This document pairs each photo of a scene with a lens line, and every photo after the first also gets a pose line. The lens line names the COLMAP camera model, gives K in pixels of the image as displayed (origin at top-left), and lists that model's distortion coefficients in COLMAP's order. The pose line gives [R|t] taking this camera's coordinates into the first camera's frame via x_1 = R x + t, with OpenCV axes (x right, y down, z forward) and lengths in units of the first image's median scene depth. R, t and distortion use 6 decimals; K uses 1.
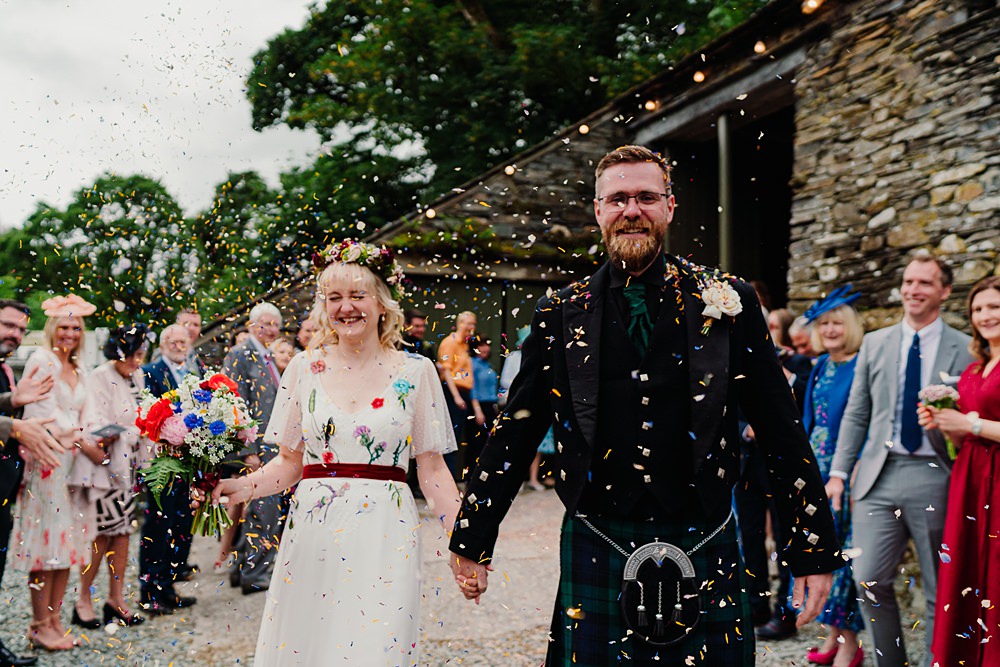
lens RADIAL K [[977.2, 0, 508.8], [0, 977.2, 328.3], [0, 0, 1]] dist [-0.029996, 0.069763]
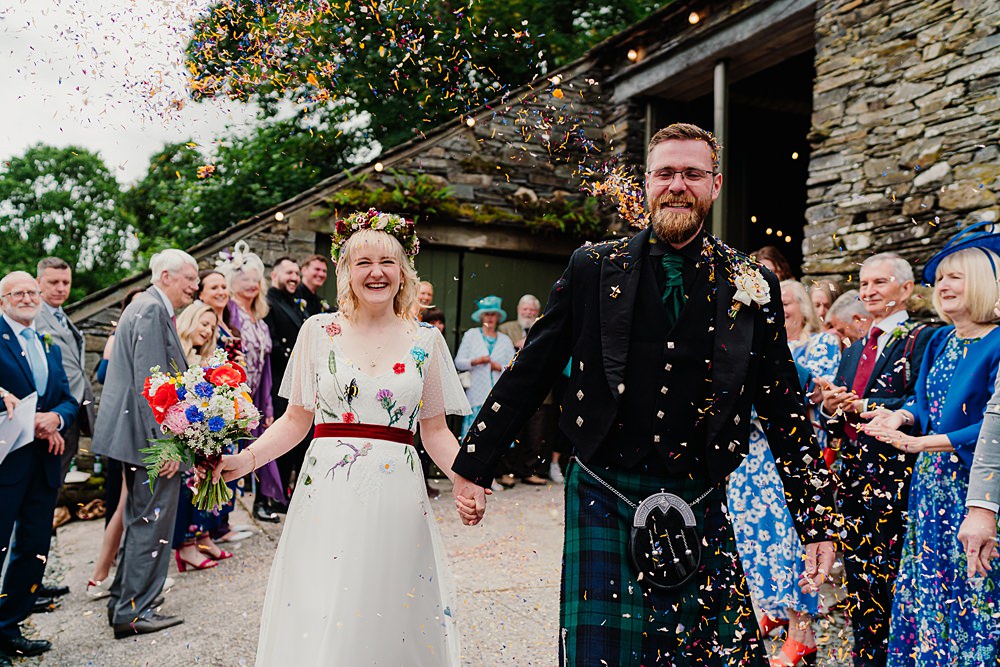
lens RADIAL K [[977.2, 0, 508.8], [0, 977.2, 328.3], [0, 0, 1]] dist [-0.029996, 0.069763]
pose [[0.997856, 0.026405, 0.059887, -0.017775], [-0.027171, 0.999559, 0.012006, 0.014928], [-0.059543, -0.013608, 0.998133, 0.175470]]
